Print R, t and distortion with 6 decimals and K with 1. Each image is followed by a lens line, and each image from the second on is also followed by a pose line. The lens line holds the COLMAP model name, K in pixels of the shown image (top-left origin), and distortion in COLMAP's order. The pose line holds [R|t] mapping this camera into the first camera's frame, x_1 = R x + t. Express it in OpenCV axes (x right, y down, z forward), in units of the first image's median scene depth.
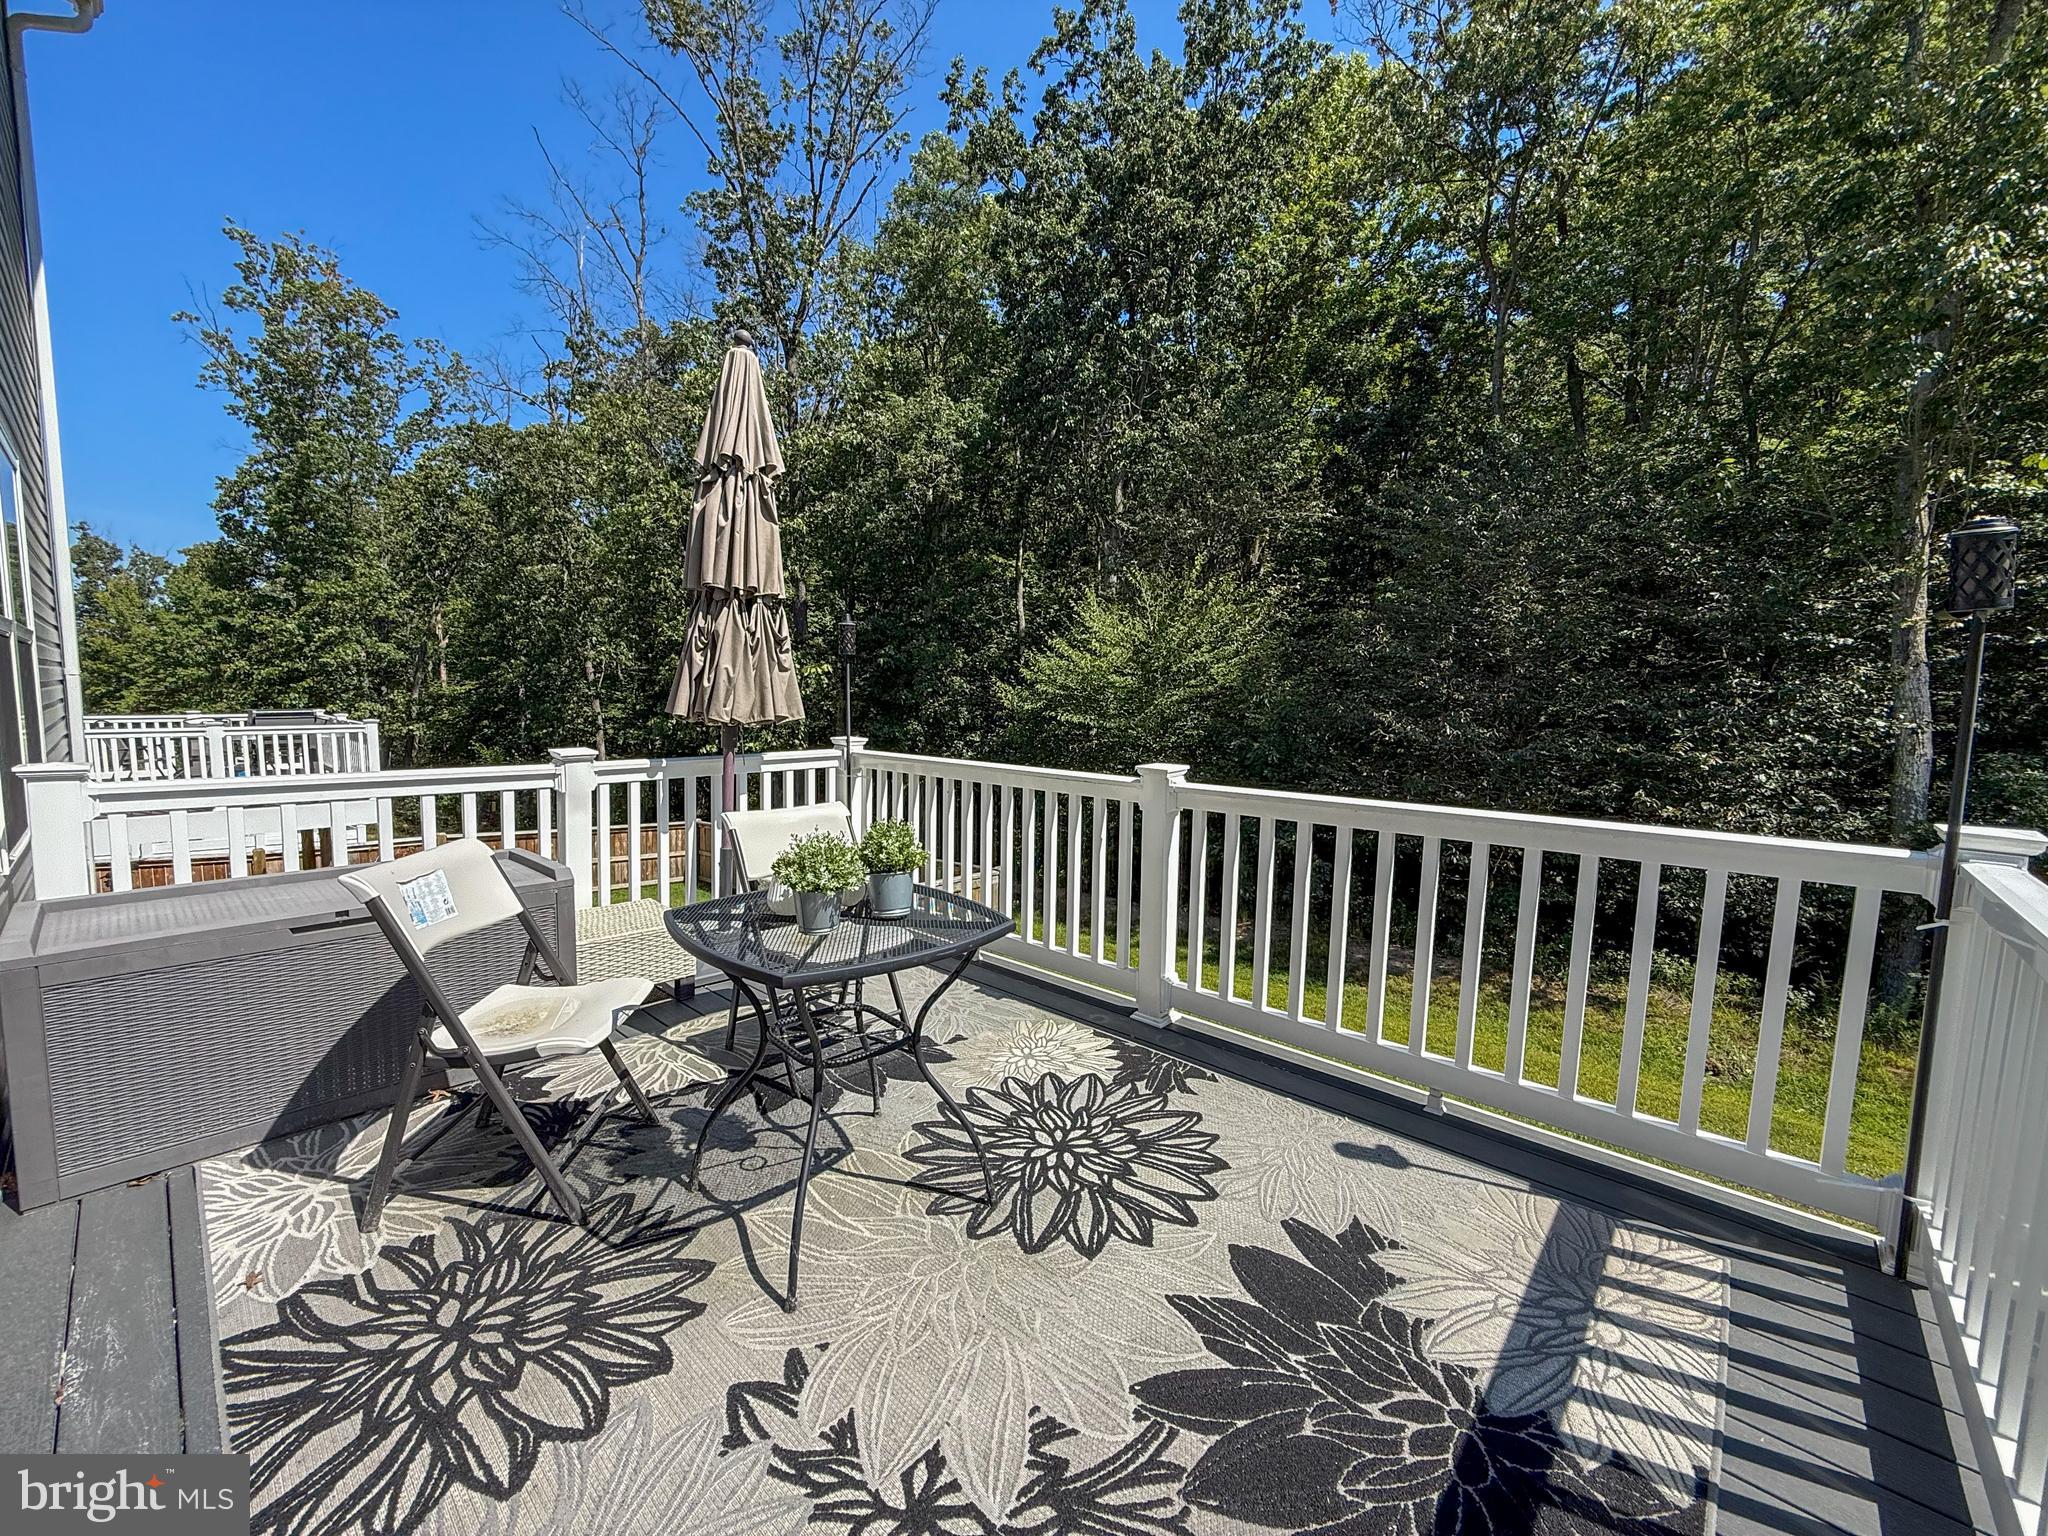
lens RADIAL K [[815.9, 0, 1024.0], [0, 815.9, 768.0], [0, 0, 1]] dist [-0.000774, -0.000843]
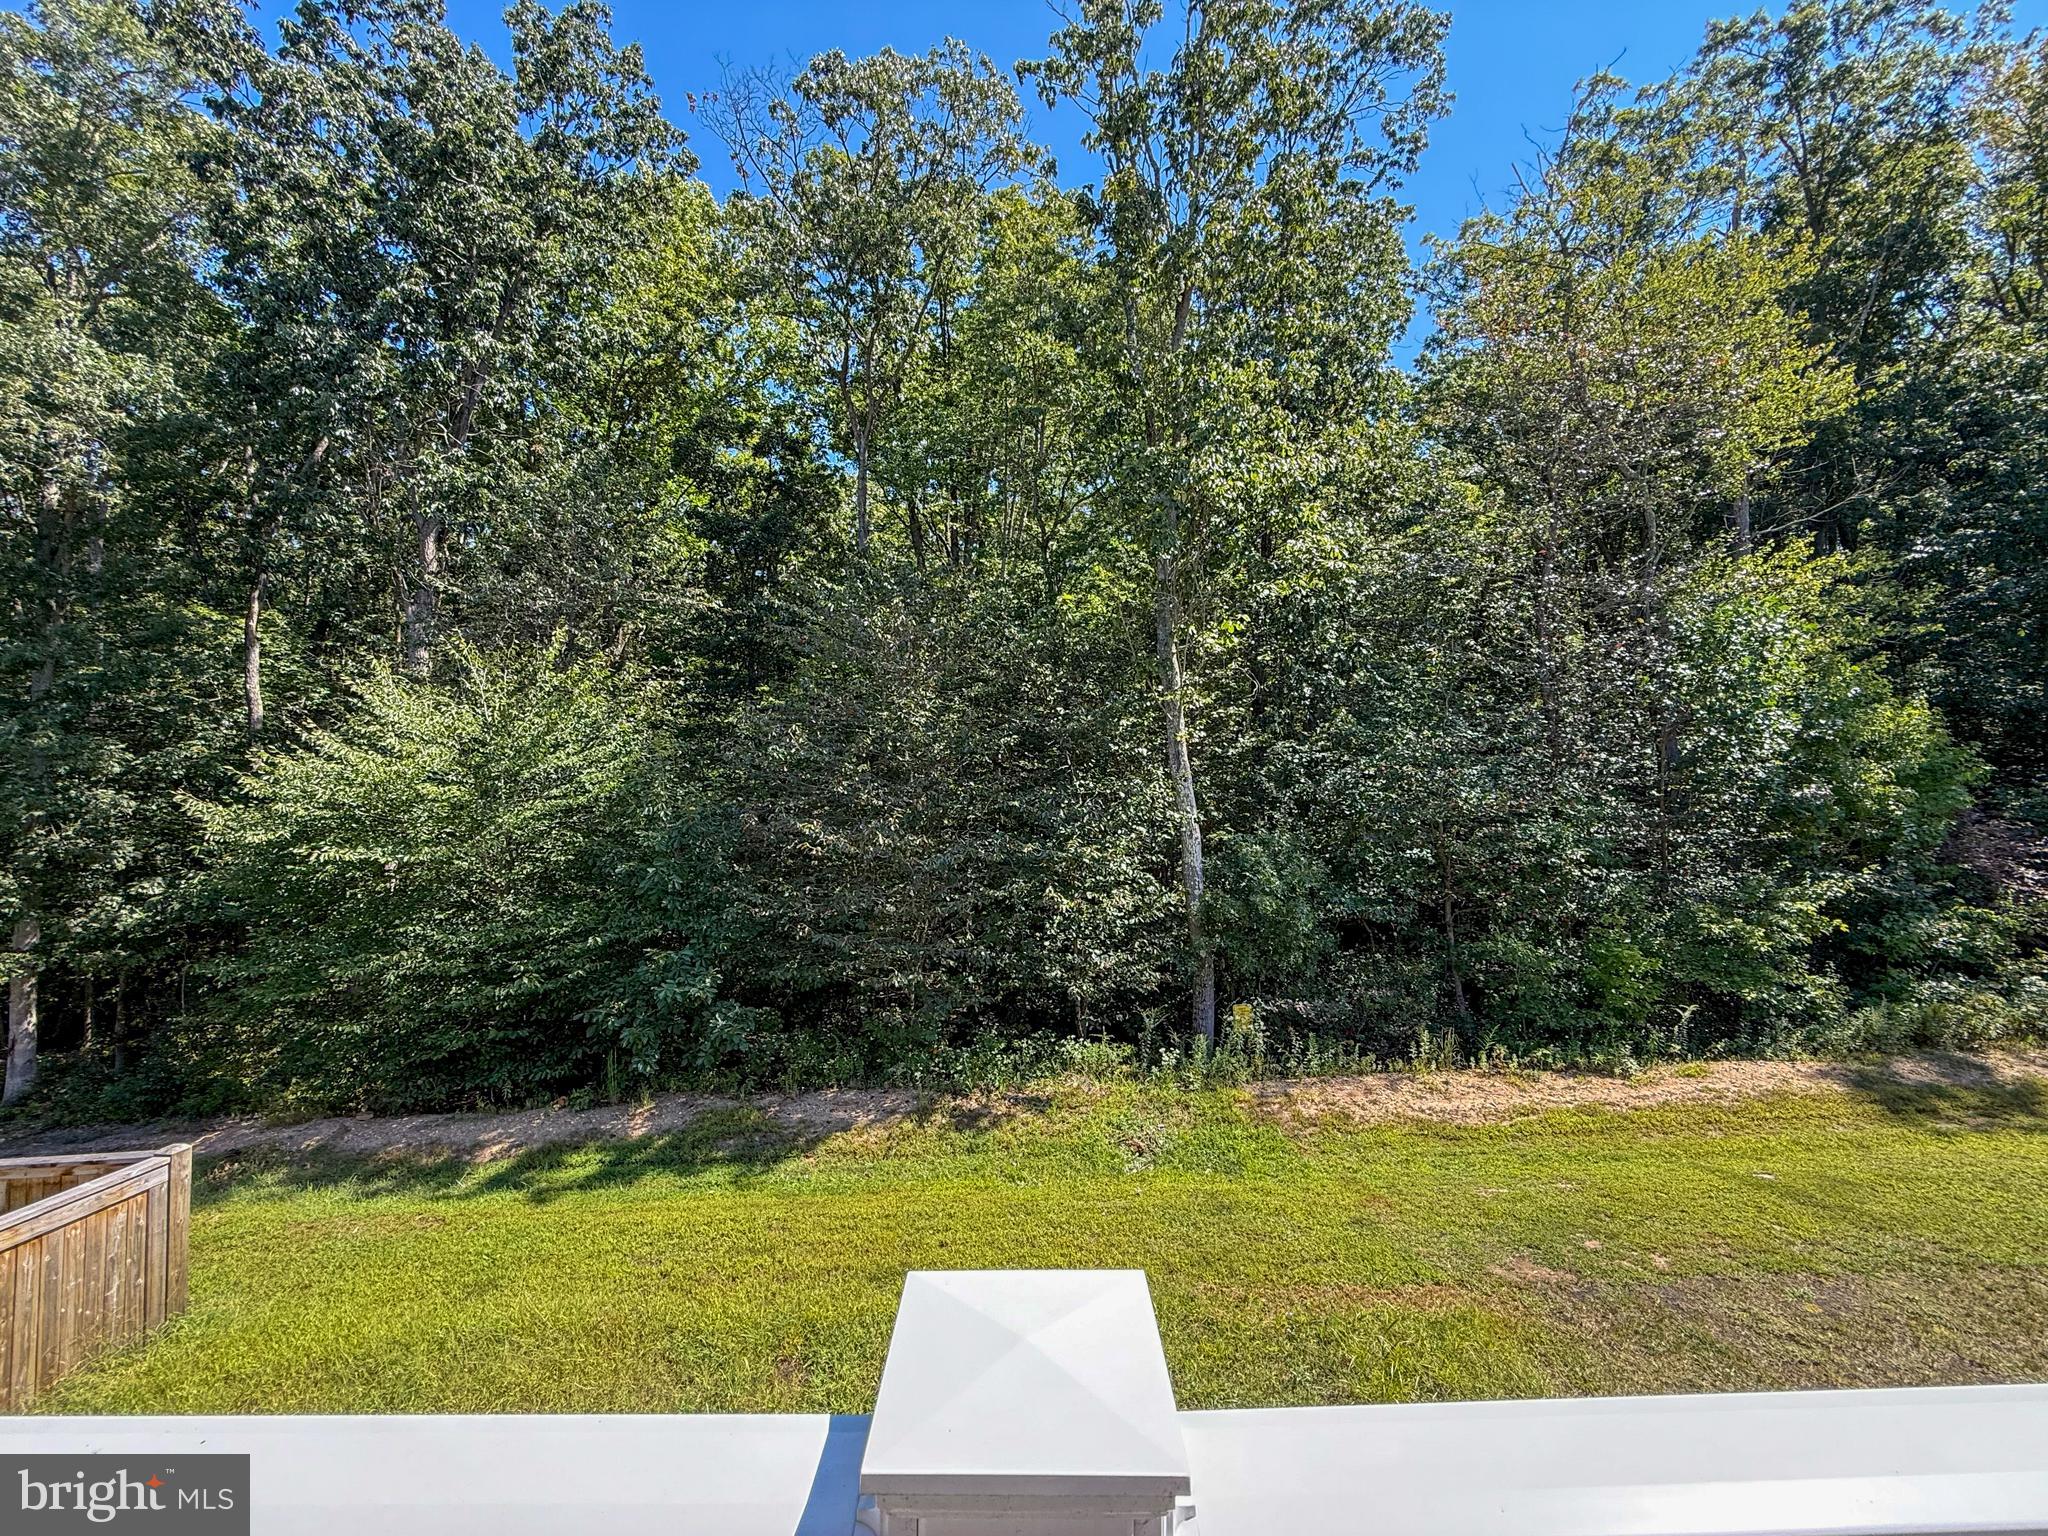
lens RADIAL K [[815.9, 0, 1024.0], [0, 815.9, 768.0], [0, 0, 1]] dist [-0.000774, -0.000843]
pose [[0.735359, 0.001486, 0.677676, 0.010698], [0.086242, 0.991662, -0.095757, -0.013854], [-0.672167, 0.128860, 0.729099, 0.119891]]
